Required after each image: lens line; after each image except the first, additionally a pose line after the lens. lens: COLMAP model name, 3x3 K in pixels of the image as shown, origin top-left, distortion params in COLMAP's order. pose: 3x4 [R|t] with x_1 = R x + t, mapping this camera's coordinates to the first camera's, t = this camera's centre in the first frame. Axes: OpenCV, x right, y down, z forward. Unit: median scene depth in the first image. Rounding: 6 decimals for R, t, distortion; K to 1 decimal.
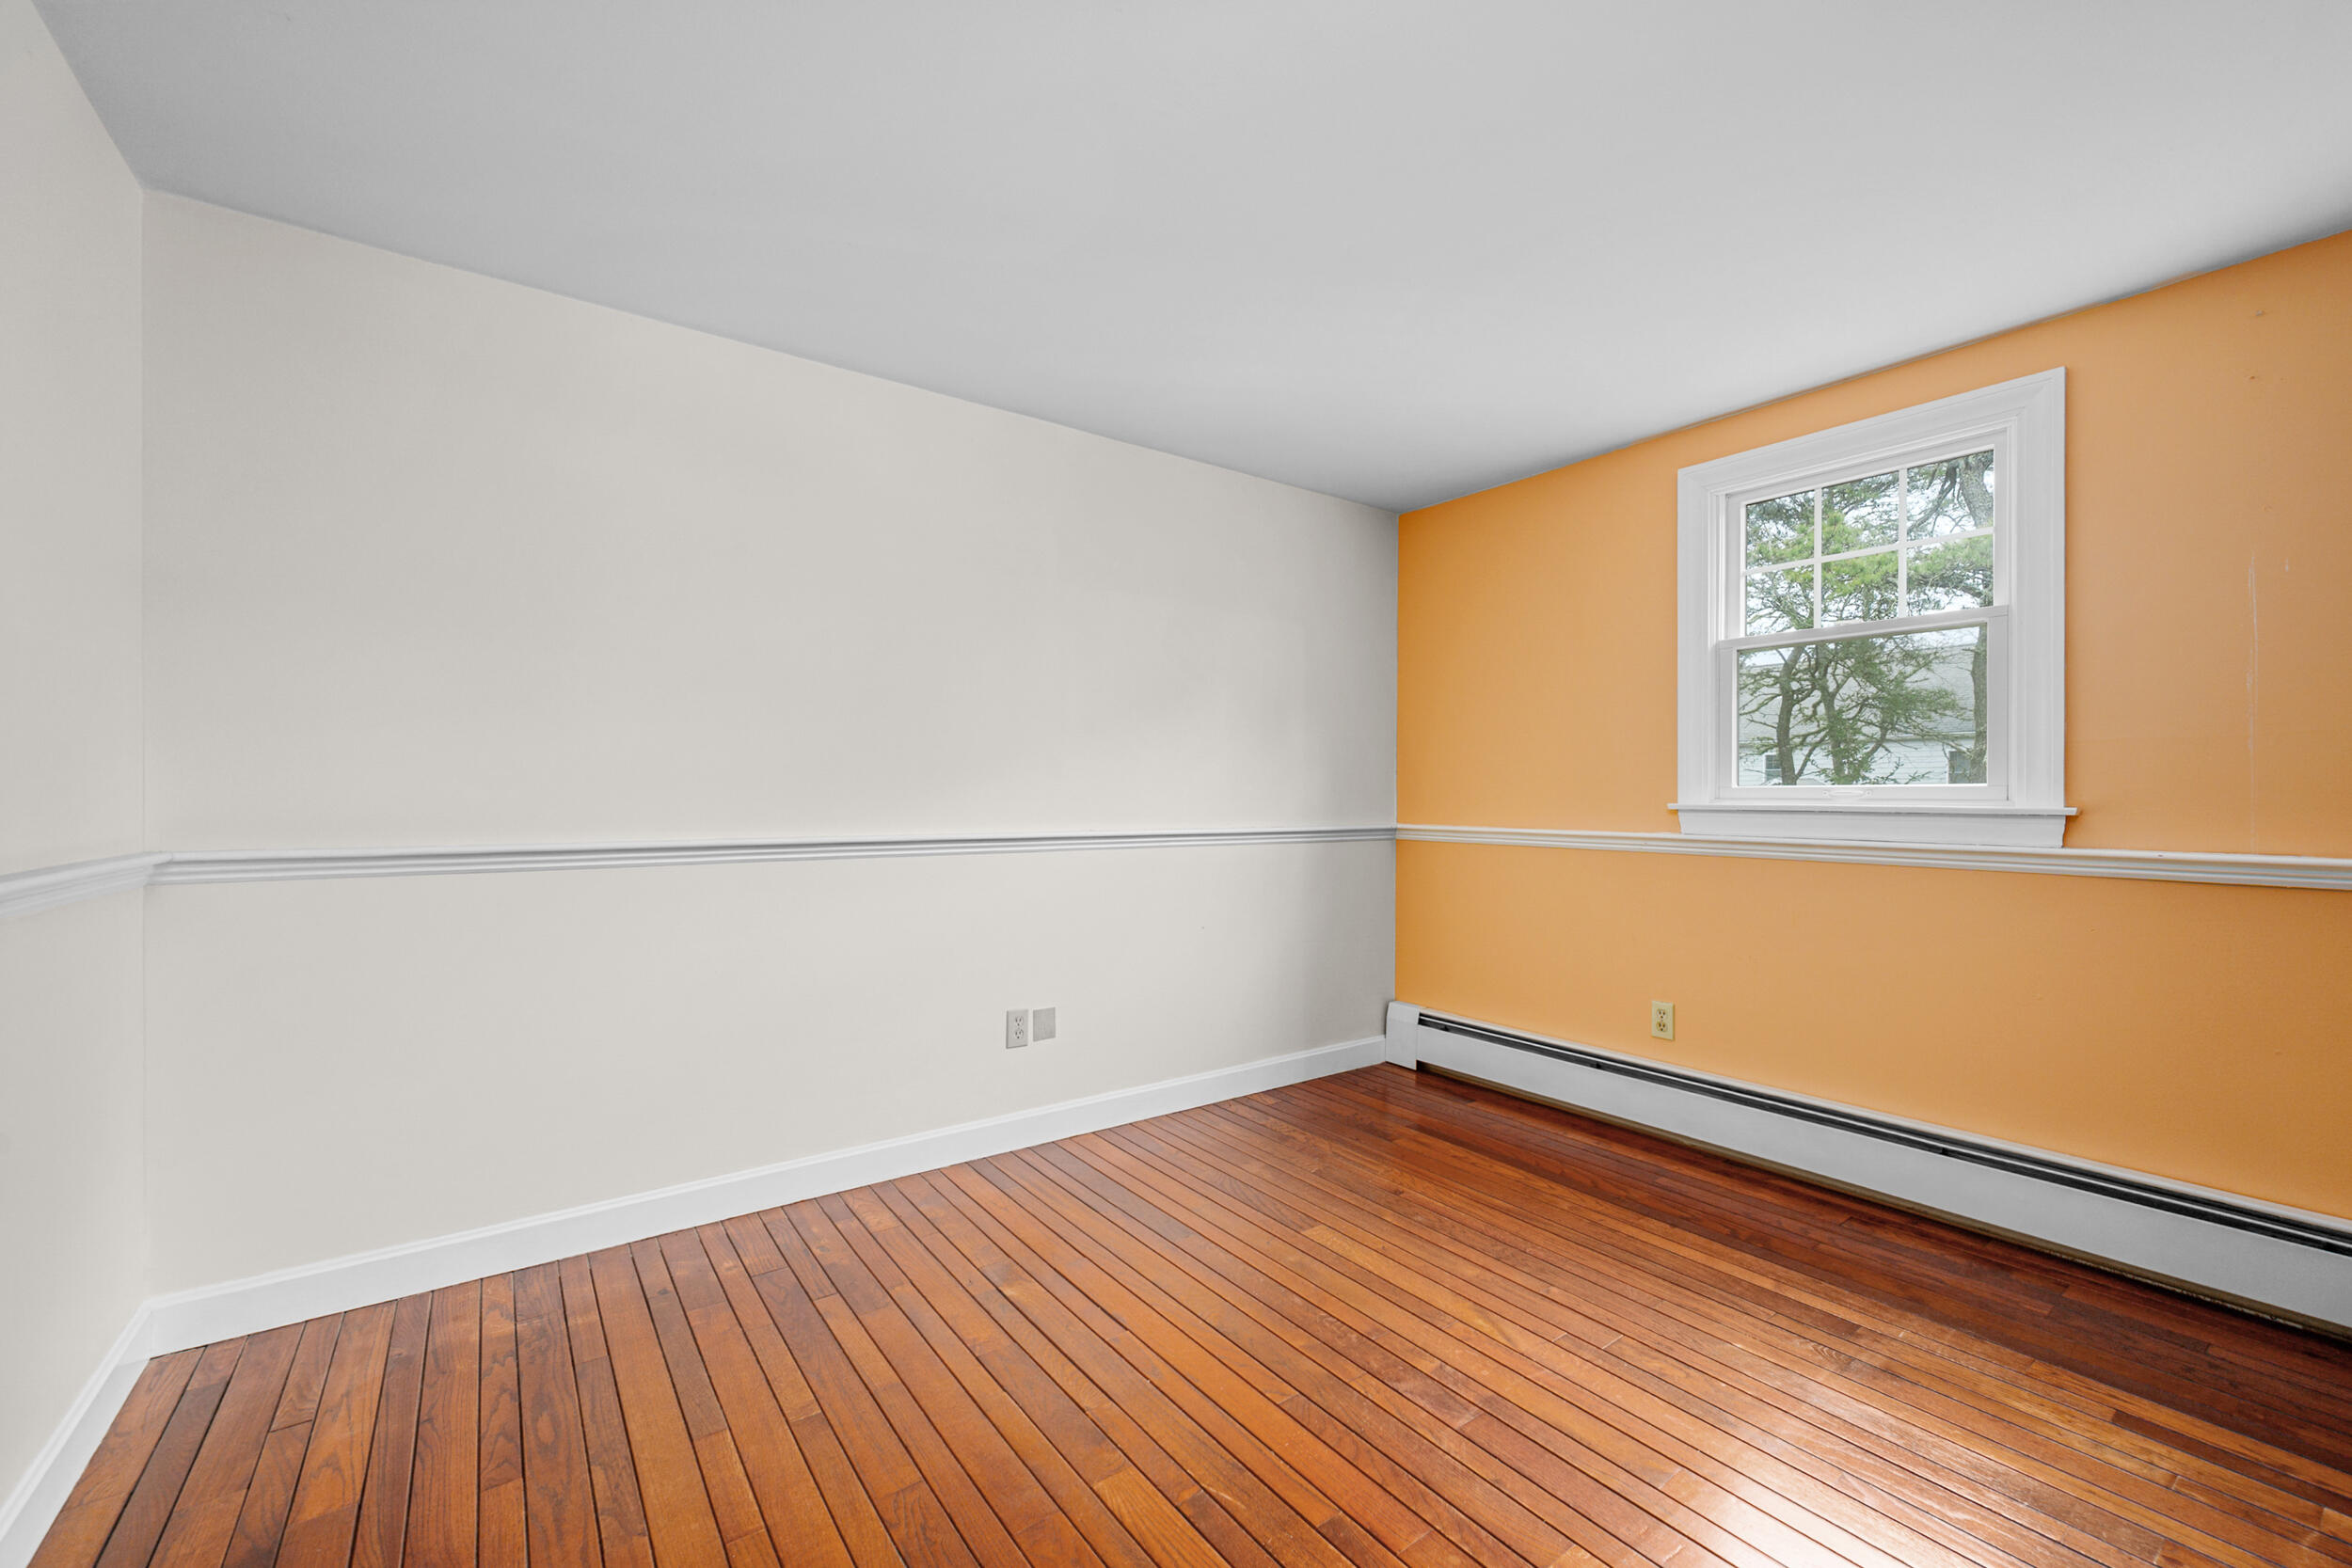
lens RADIAL K [[945.3, 0, 1177.1], [0, 945.3, 800.9], [0, 0, 1]] dist [0.001652, 0.000417]
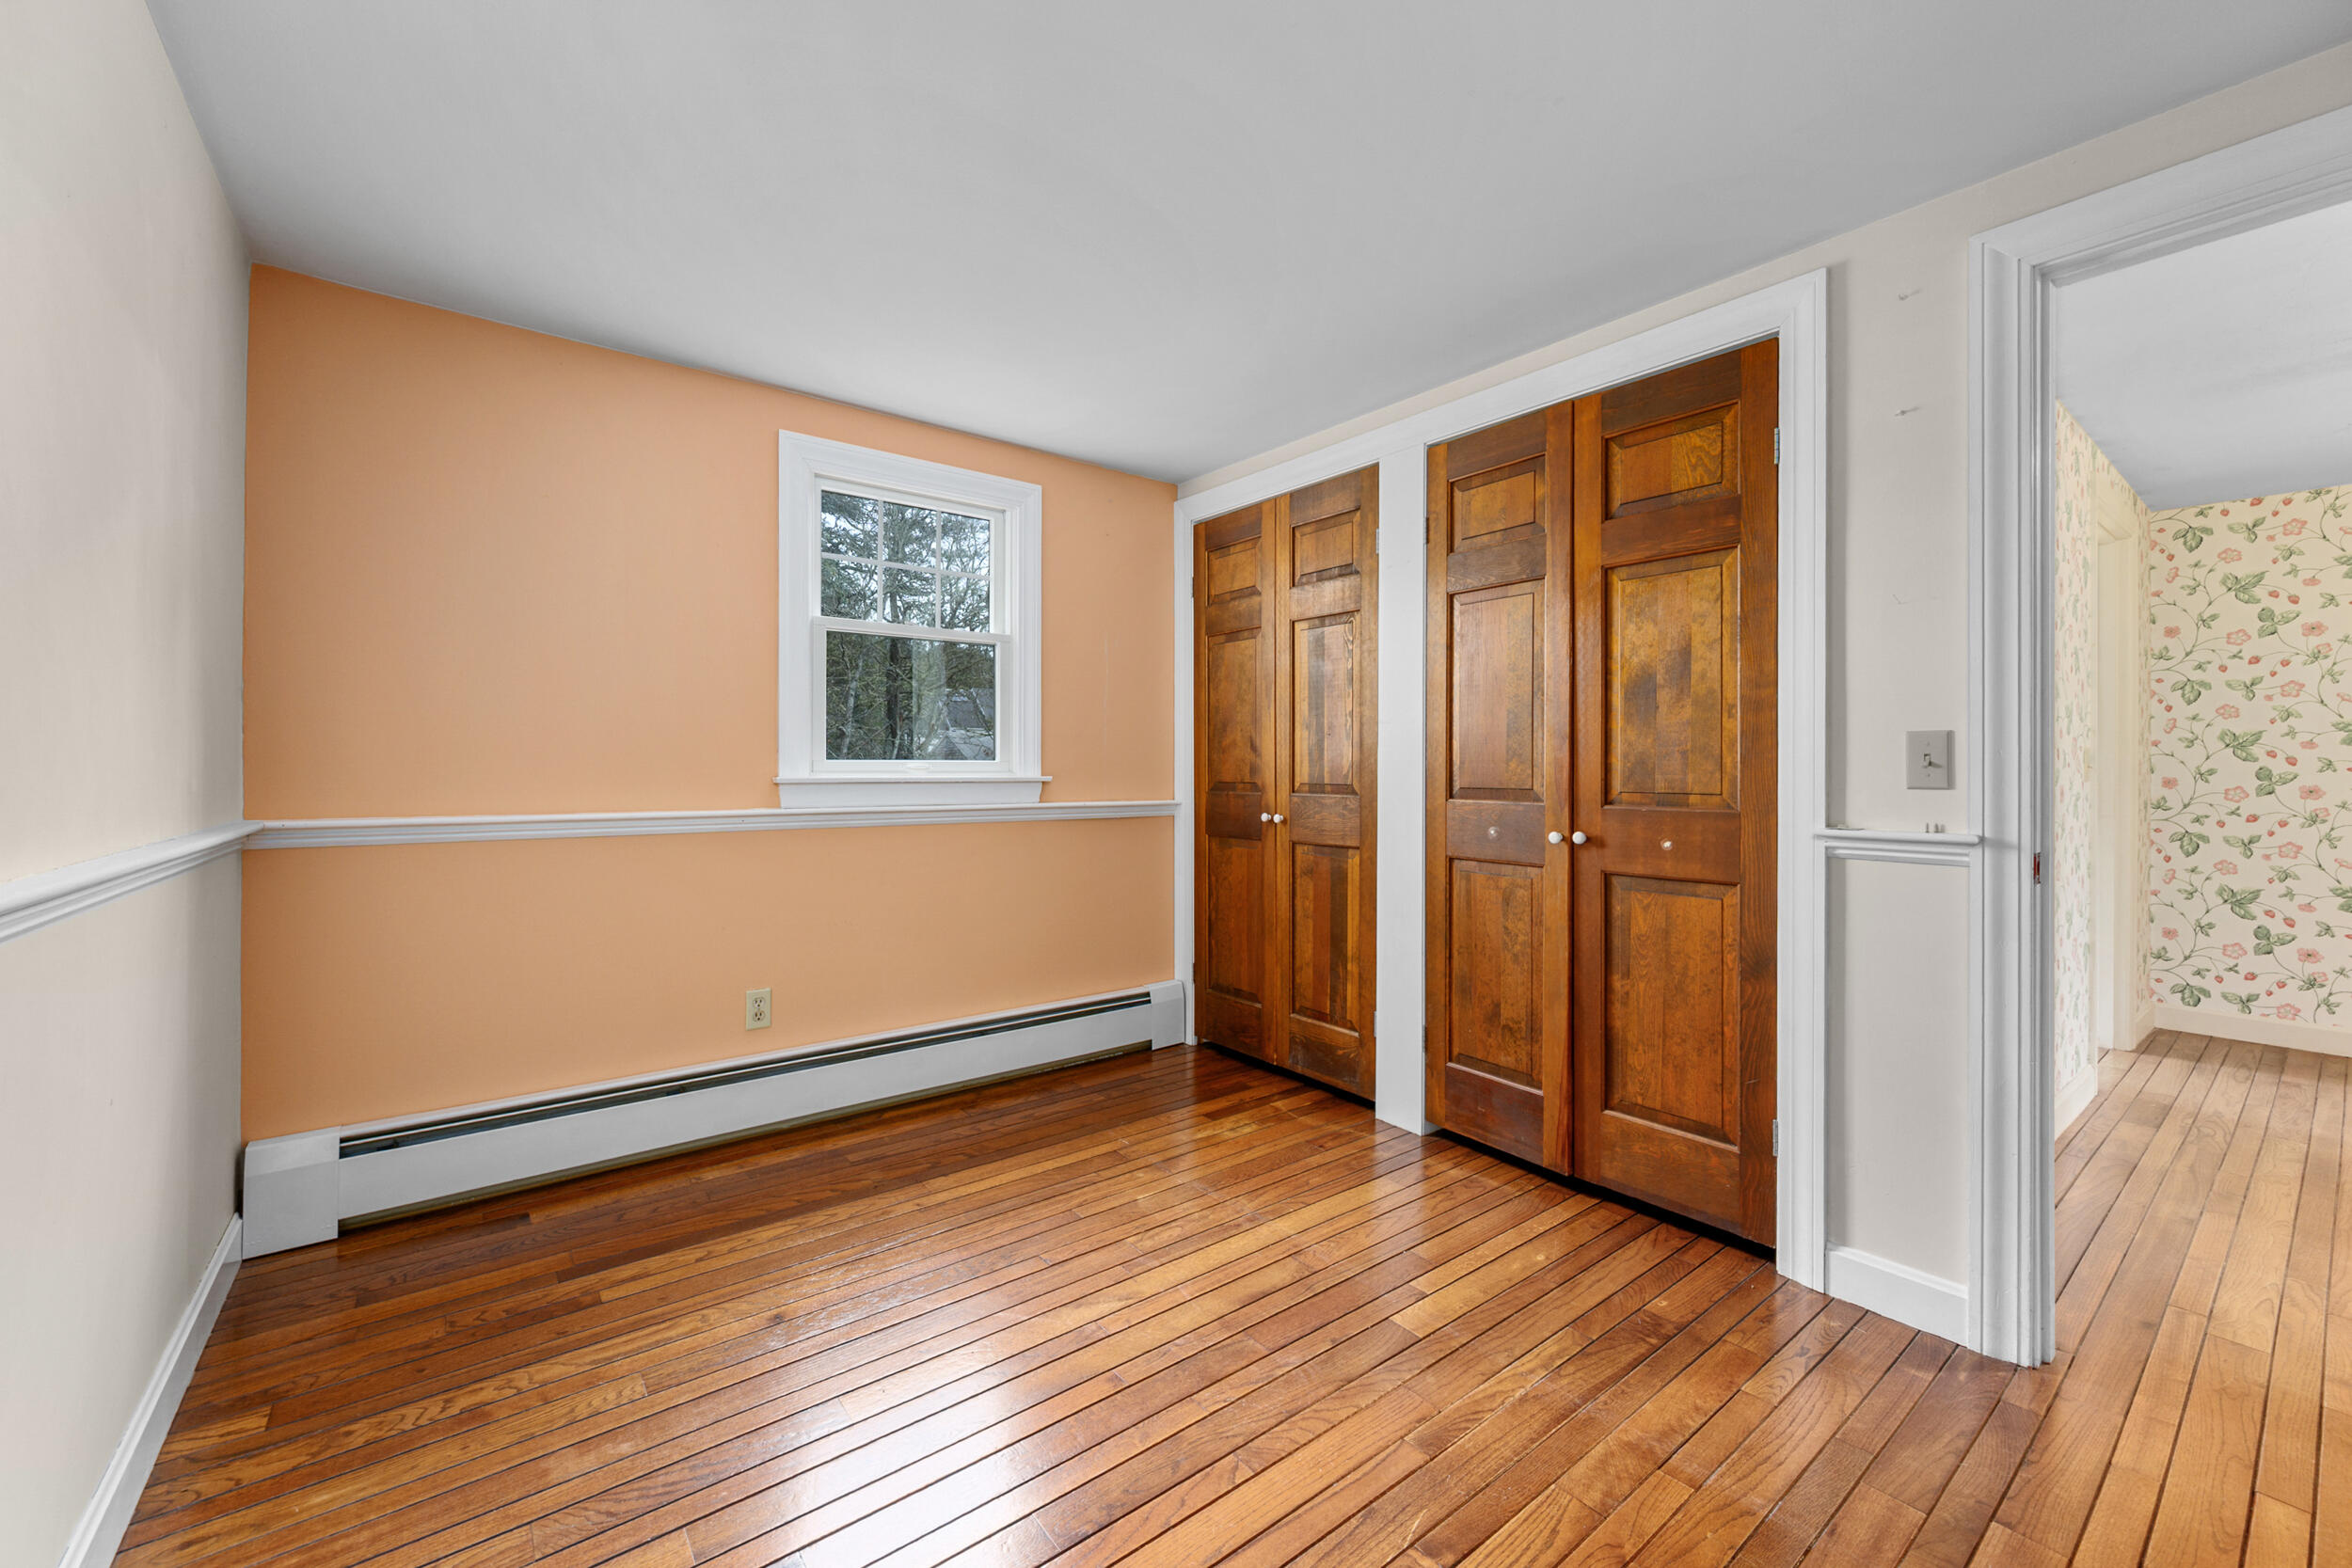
lens RADIAL K [[918.7, 0, 1185.6], [0, 918.7, 771.1], [0, 0, 1]] dist [0.000486, -0.000051]
pose [[-0.026875, -0.007849, 0.999608, -0.433831], [0.004749, 0.999957, 0.007980, -0.009452], [-0.999628, 0.004962, -0.026837, 0.643060]]
